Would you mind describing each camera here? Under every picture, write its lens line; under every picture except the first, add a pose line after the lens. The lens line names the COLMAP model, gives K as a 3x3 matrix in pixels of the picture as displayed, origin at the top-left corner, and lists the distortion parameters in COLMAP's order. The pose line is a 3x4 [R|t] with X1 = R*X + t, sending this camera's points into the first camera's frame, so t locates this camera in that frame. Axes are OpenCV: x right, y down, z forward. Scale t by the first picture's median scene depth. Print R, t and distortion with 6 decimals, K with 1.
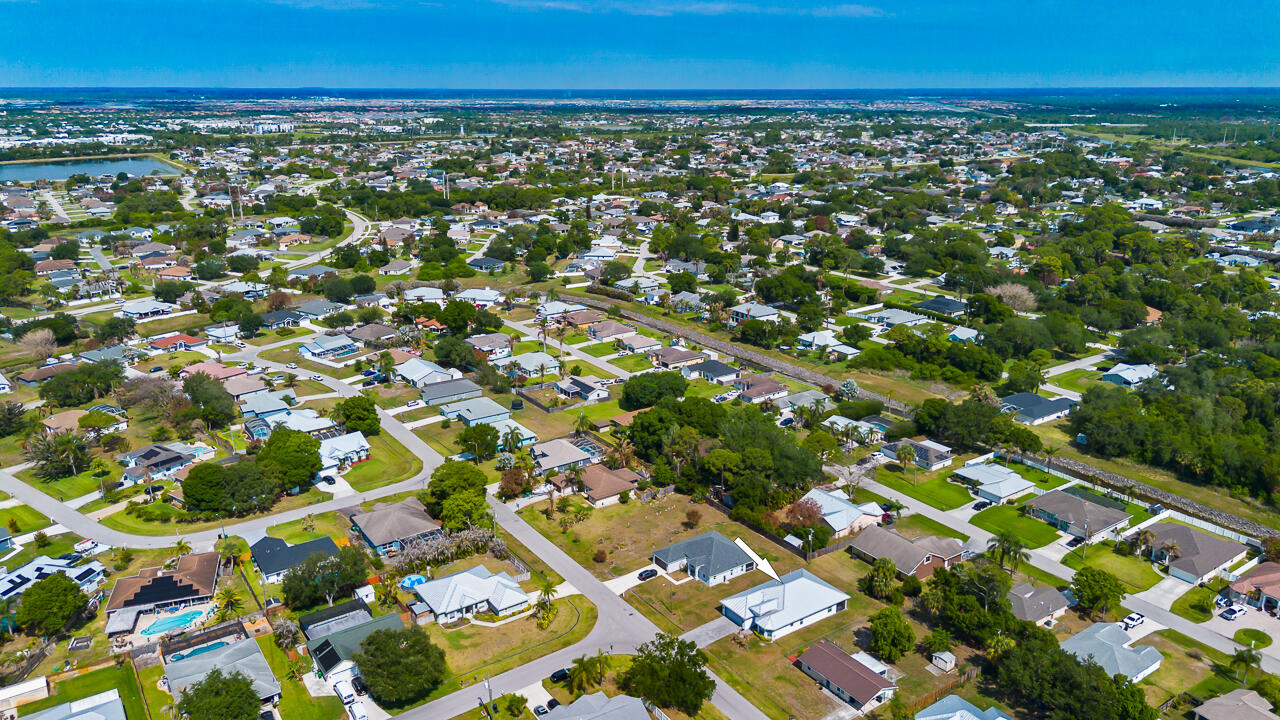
lens RADIAL K [[911.7, 0, 640.0], [0, 911.7, 360.0], [0, 0, 1]] dist [0.078220, -0.074264]
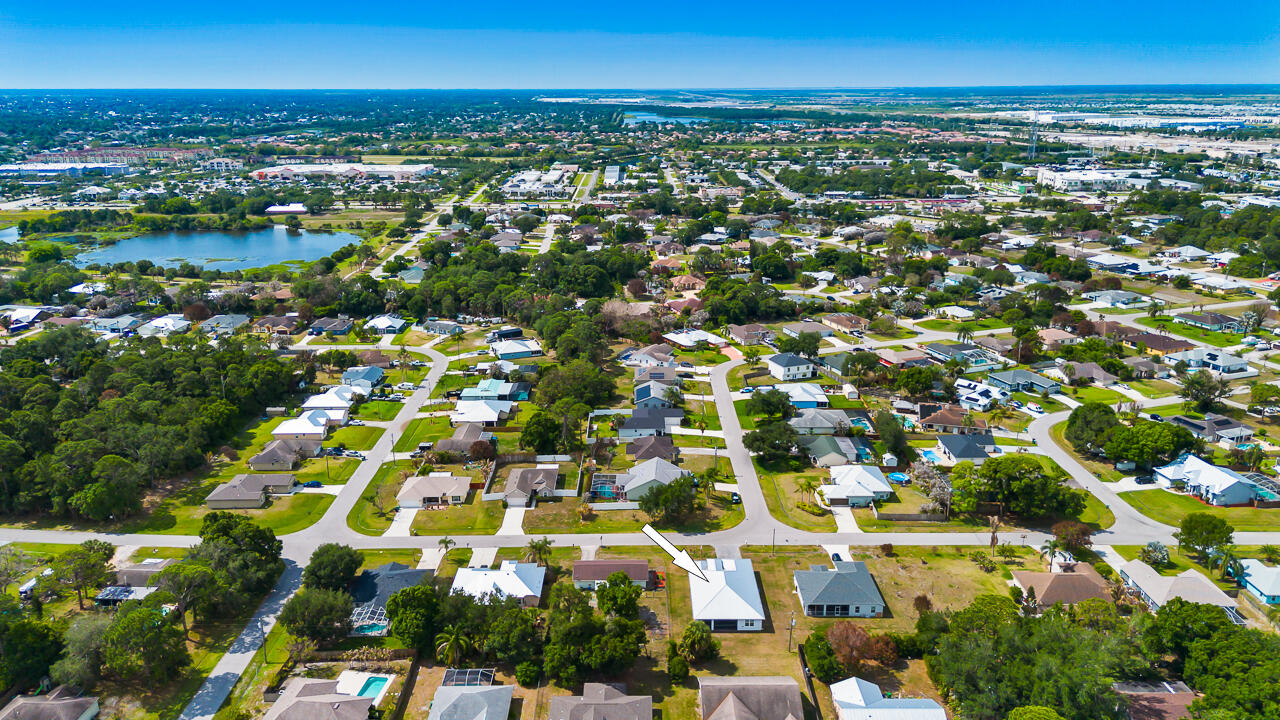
lens RADIAL K [[911.7, 0, 640.0], [0, 911.7, 360.0], [0, 0, 1]] dist [0.078220, -0.074264]
pose [[-0.560466, 0.242863, -0.791768, 0.762986], [-0.235317, 0.869931, 0.433412, -0.302373], [0.794043, 0.429229, -0.430417, 0.998236]]
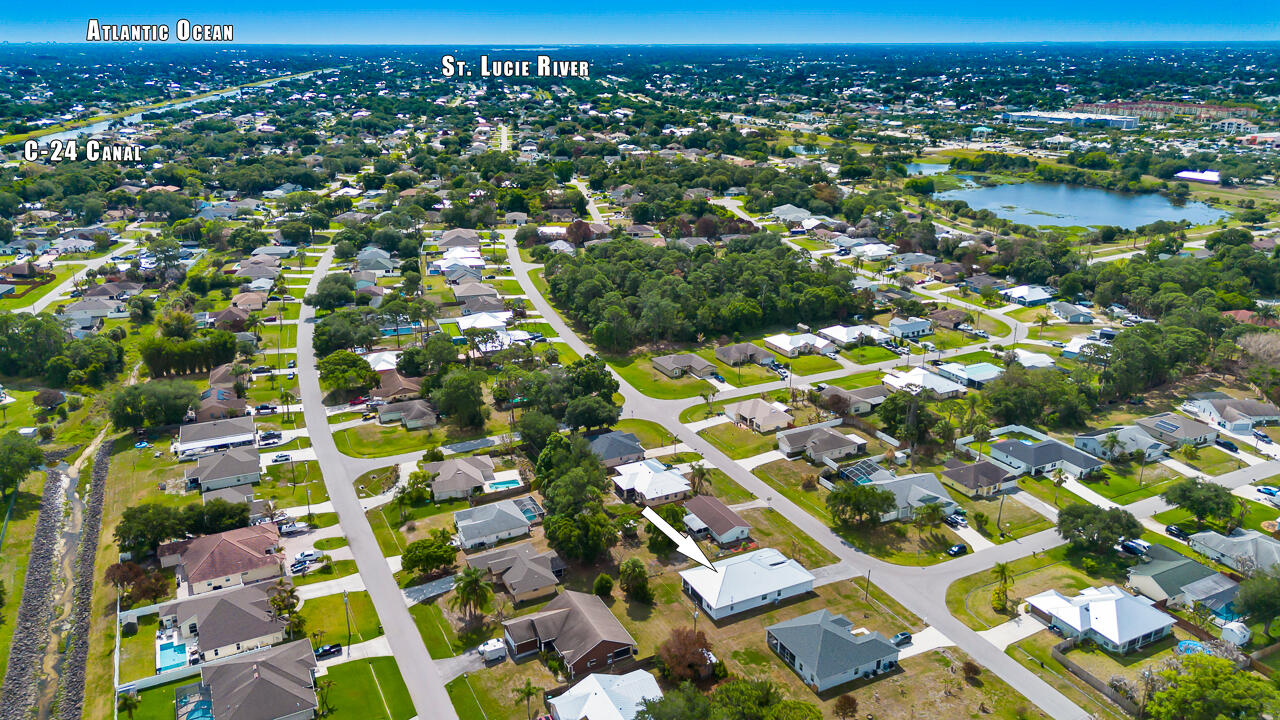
lens RADIAL K [[911.7, 0, 640.0], [0, 911.7, 360.0], [0, 0, 1]] dist [0.078220, -0.074264]
pose [[-0.991812, -0.039046, 0.121588, 0.131322], [0.040107, 0.808693, 0.586863, -0.403783], [-0.121242, 0.586934, -0.800505, 1.322349]]
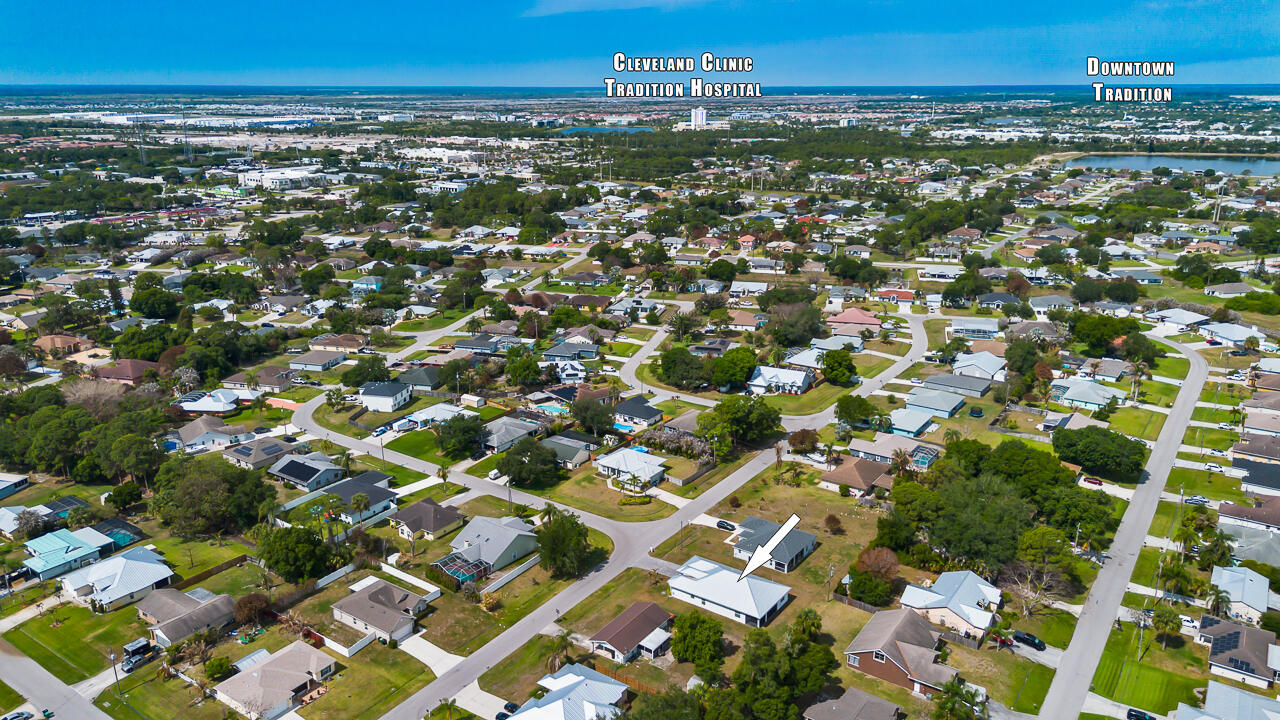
lens RADIAL K [[911.7, 0, 640.0], [0, 911.7, 360.0], [0, 0, 1]] dist [0.078220, -0.074264]
pose [[0.350924, 0.273639, -0.895530, 0.774189], [-0.270181, 0.945266, 0.182962, -0.110711], [0.896579, 0.177749, 0.405648, 0.360685]]
